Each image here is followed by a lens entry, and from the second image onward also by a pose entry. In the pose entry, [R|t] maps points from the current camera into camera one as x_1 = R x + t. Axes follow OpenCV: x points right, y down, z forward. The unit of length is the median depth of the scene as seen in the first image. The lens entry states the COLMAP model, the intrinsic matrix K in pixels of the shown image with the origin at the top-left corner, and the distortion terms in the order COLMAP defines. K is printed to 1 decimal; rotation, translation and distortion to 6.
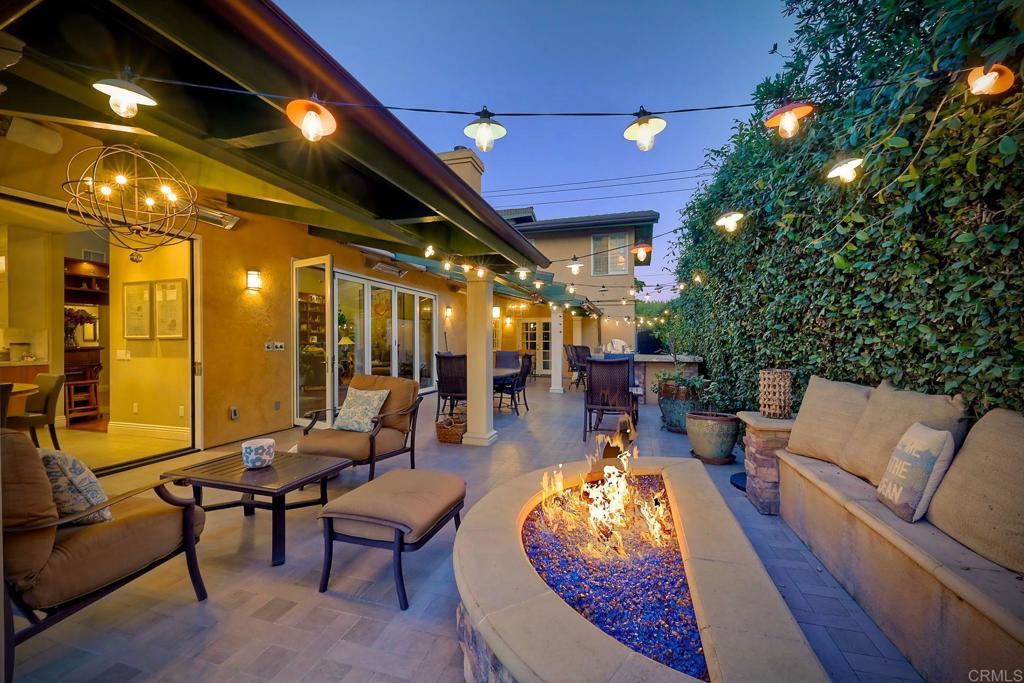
lens RADIAL K [[408.3, 0, 512.0], [0, 408.3, 341.5], [0, 0, 1]] dist [-0.000767, -0.000061]
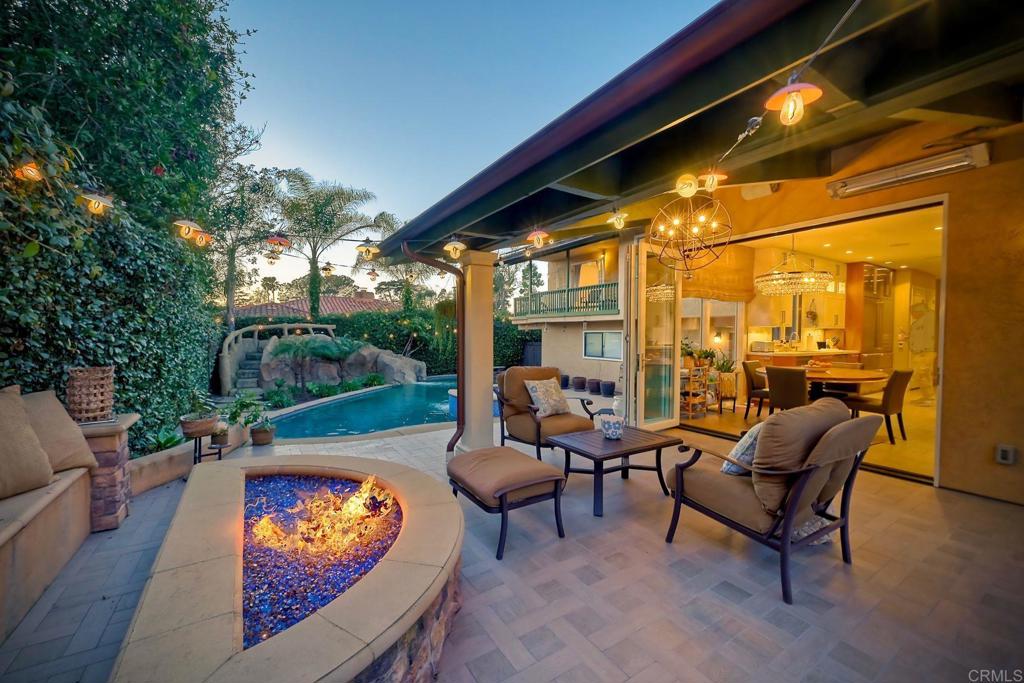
lens RADIAL K [[408.3, 0, 512.0], [0, 408.3, 341.5], [0, 0, 1]] dist [-0.000767, -0.000061]
pose [[-0.643850, 0.016463, -0.764975, 0.280210], [-0.000999, 0.999750, 0.022355, -0.010193], [0.765151, 0.015157, -0.643672, 0.818675]]
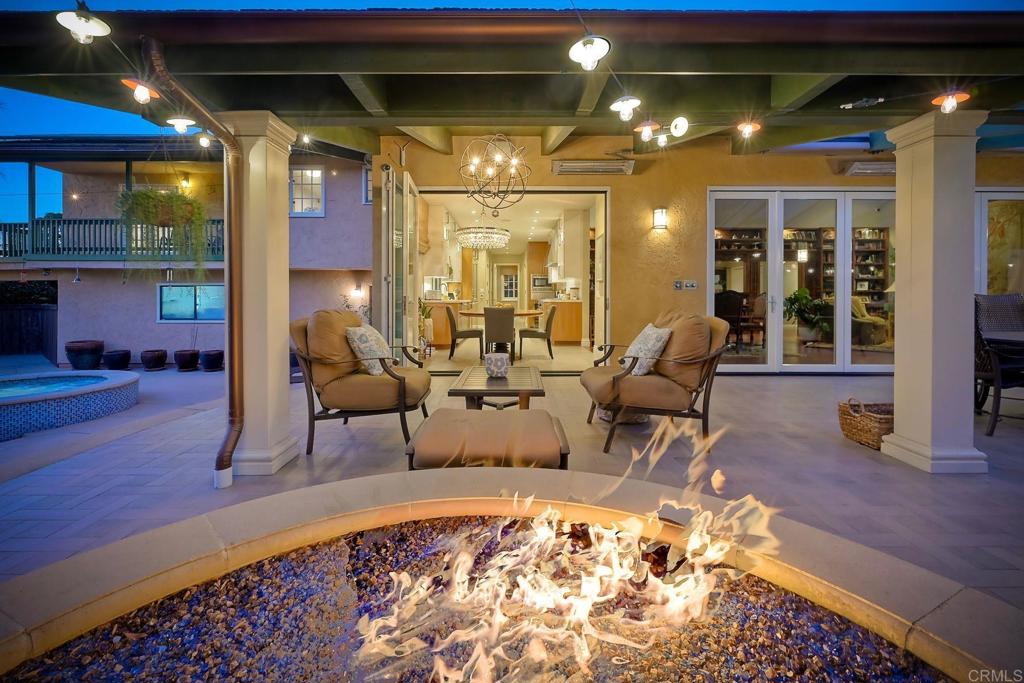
lens RADIAL K [[425.7, 0, 510.7], [0, 425.7, 299.7], [0, 0, 1]] dist [-0.000122, -0.000076]
pose [[0.299540, 0.008771, -0.954044, 0.270444], [-0.000918, 0.999960, 0.008905, 0.042216], [0.954083, -0.001792, 0.299536, 0.353962]]
